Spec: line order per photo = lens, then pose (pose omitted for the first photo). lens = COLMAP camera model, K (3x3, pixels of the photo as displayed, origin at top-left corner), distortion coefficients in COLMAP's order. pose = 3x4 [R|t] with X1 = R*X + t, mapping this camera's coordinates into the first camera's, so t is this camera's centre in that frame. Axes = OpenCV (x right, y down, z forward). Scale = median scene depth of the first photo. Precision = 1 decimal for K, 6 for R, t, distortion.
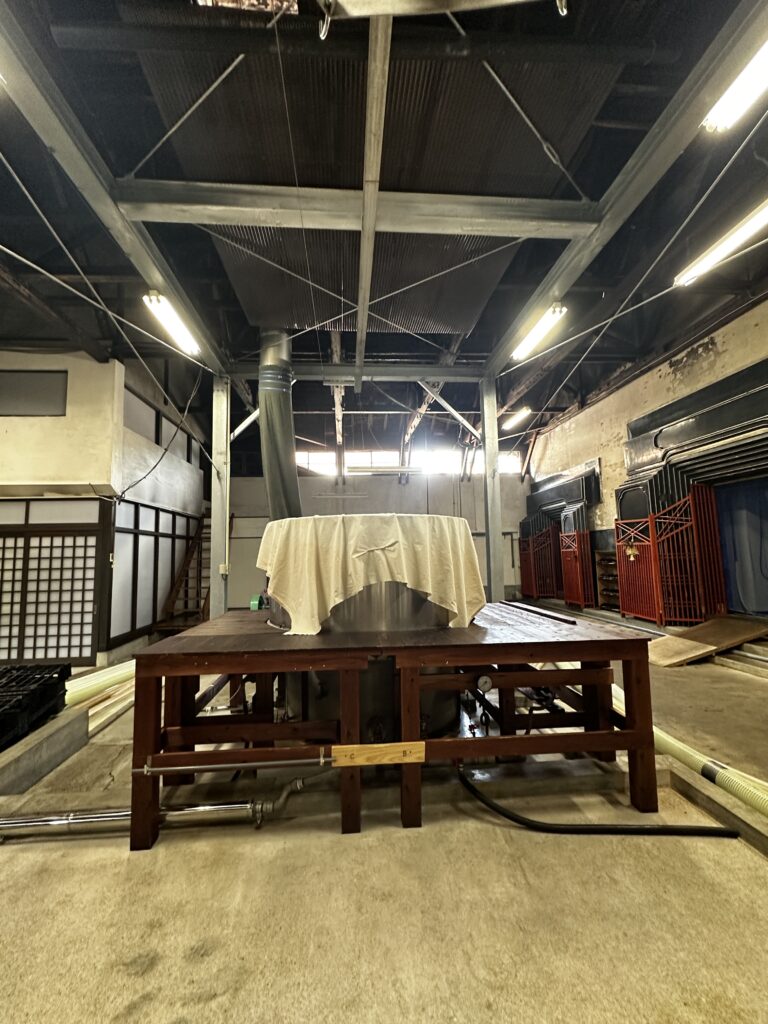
lens RADIAL K [[462.2, 0, 384.0], [0, 462.2, 512.0], [0, 0, 1]] dist [-0.000916, 0.000716]
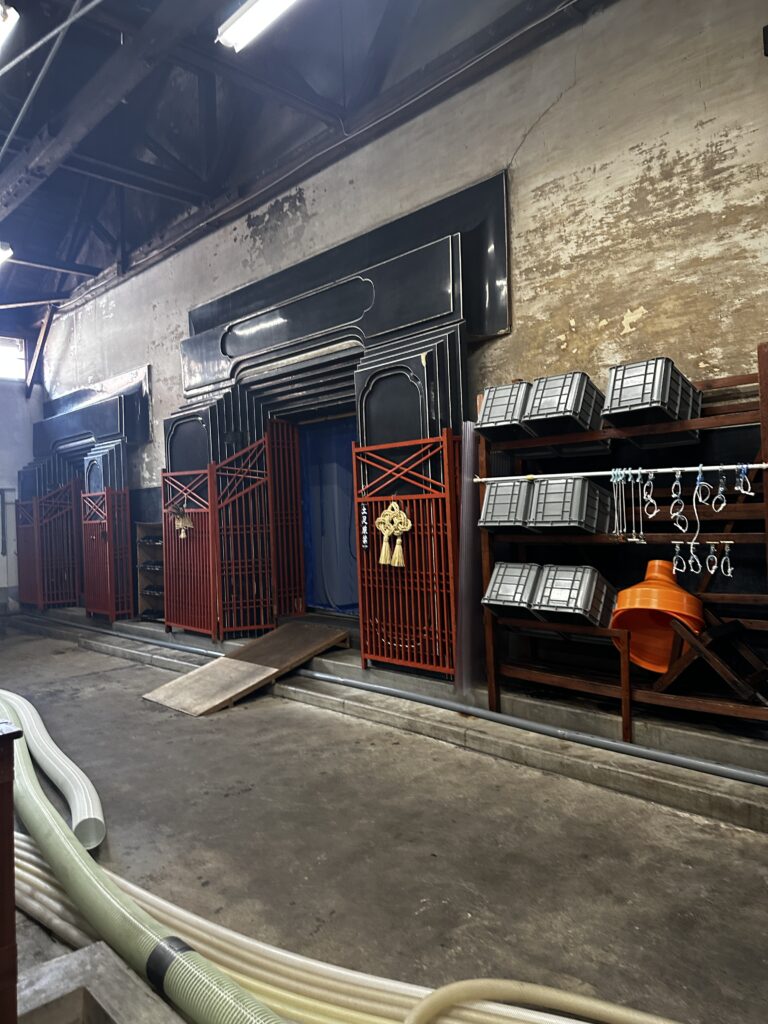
lens RADIAL K [[729.6, 0, 384.0], [0, 729.6, 512.0], [0, 0, 1]] dist [0.105039, -0.001665]
pose [[0.778821, -0.005920, 0.627219, 0.140090], [-0.038716, 0.997595, 0.057490, 0.004867], [-0.626051, -0.069058, 0.776719, 0.088261]]
